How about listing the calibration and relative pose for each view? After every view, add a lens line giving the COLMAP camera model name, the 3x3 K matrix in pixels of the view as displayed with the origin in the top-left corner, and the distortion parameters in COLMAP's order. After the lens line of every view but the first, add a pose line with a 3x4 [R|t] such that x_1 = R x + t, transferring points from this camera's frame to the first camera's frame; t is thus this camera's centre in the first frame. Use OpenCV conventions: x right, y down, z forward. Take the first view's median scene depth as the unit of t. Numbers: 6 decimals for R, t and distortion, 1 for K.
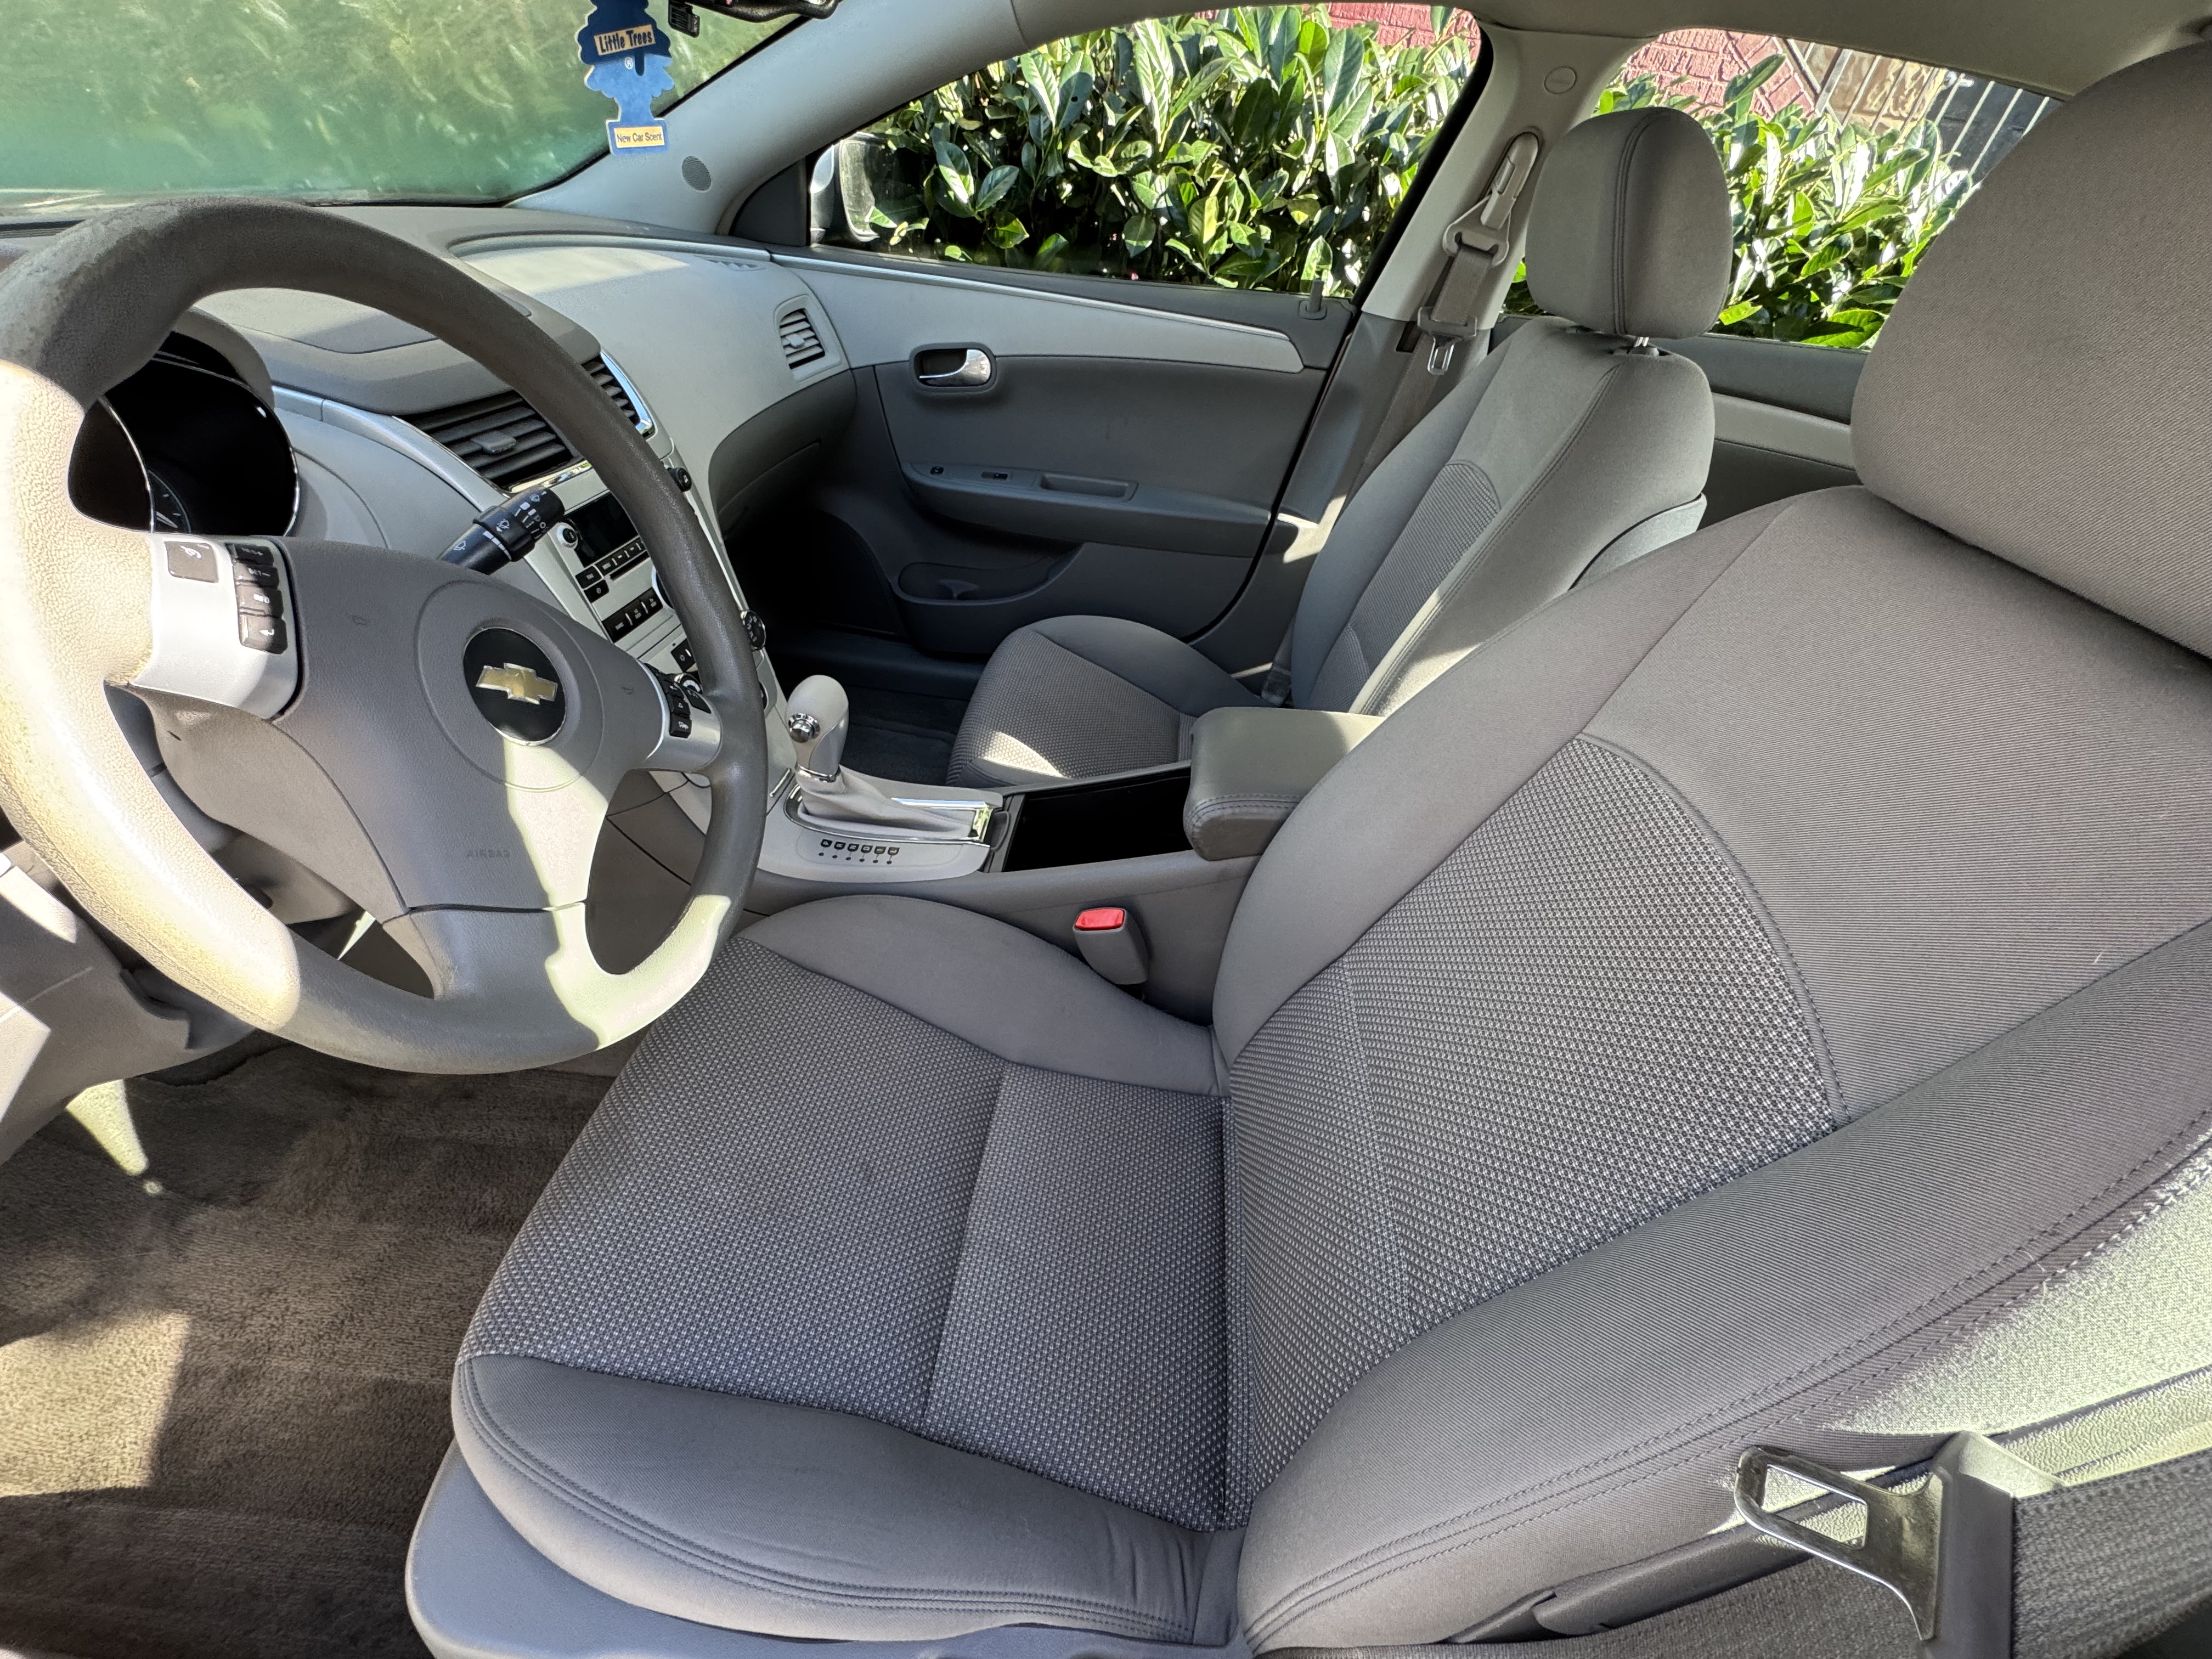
lens RADIAL K [[919.9, 0, 1106.0], [0, 919.9, 829.5], [0, 0, 1]] dist [-0.001826, -0.000215]
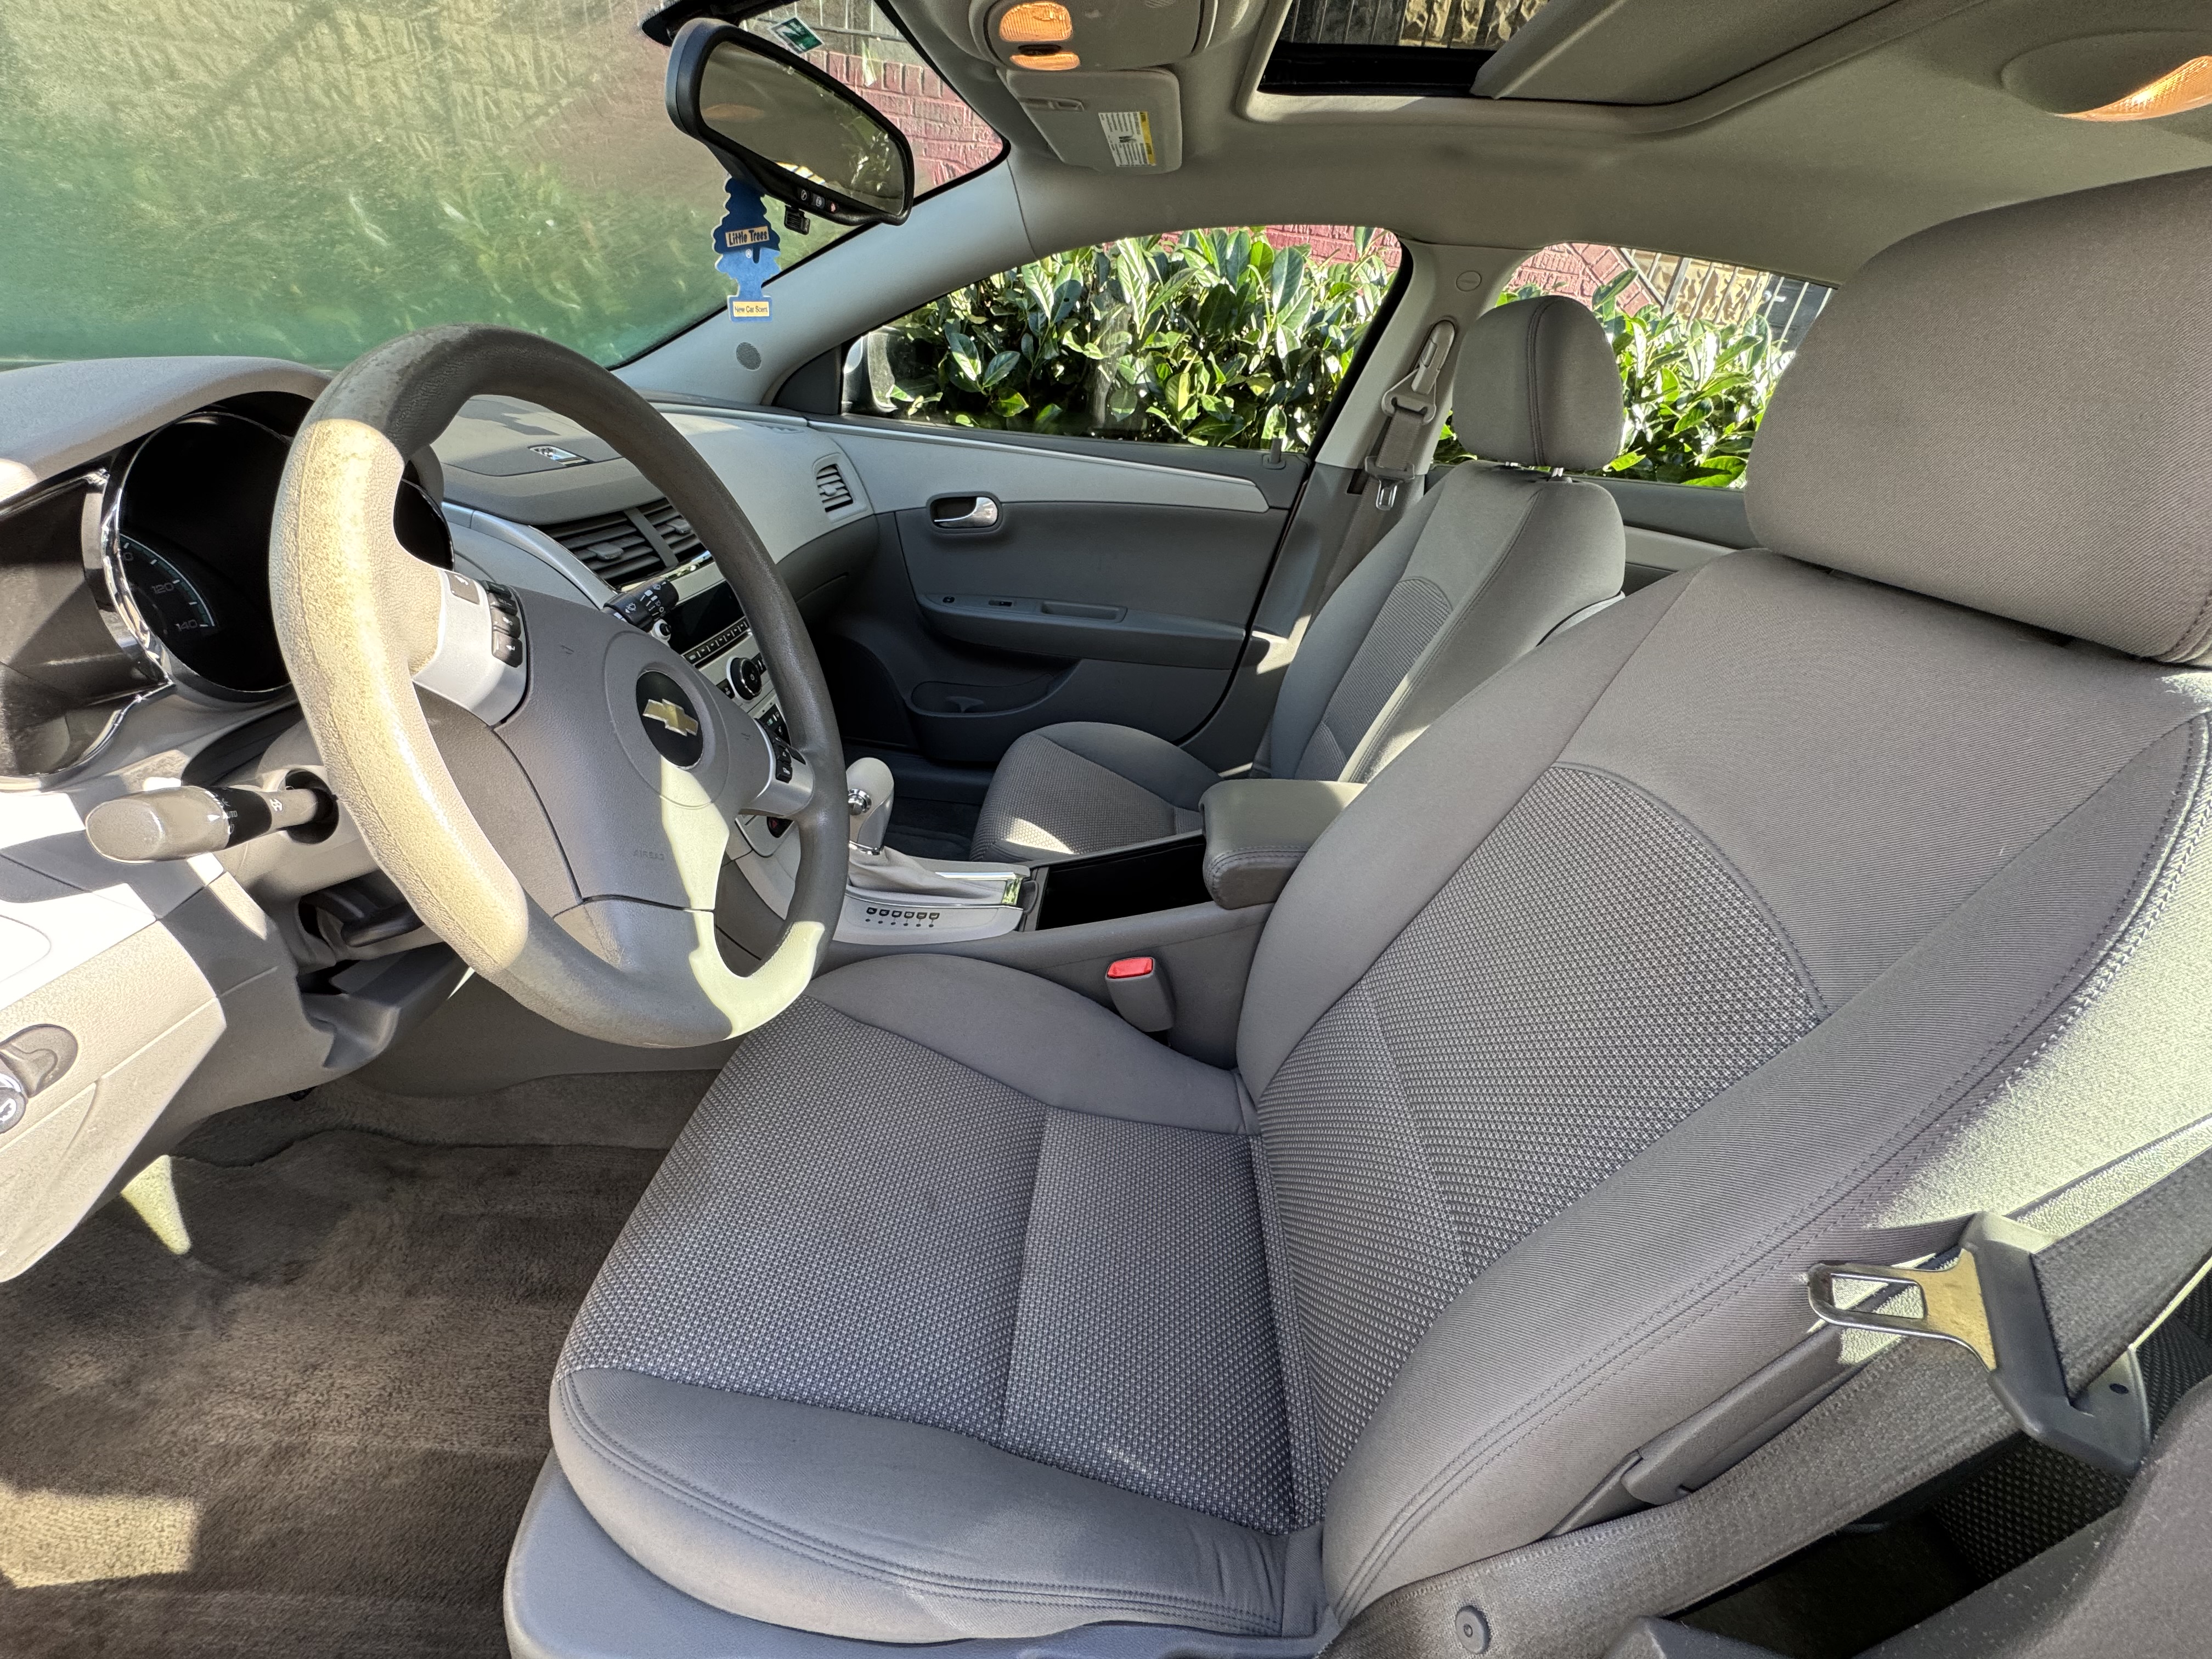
lens RADIAL K [[886.3, 0, 1106.0], [0, 886.3, 829.5], [0, 0, 1]] dist [-0.000183, 0.000104]
pose [[0.998727, -0.026387, 0.042996, -0.072736], [0.032484, 0.988465, -0.147924, 0.086122], [-0.038596, 0.149132, 0.988064, -0.058609]]
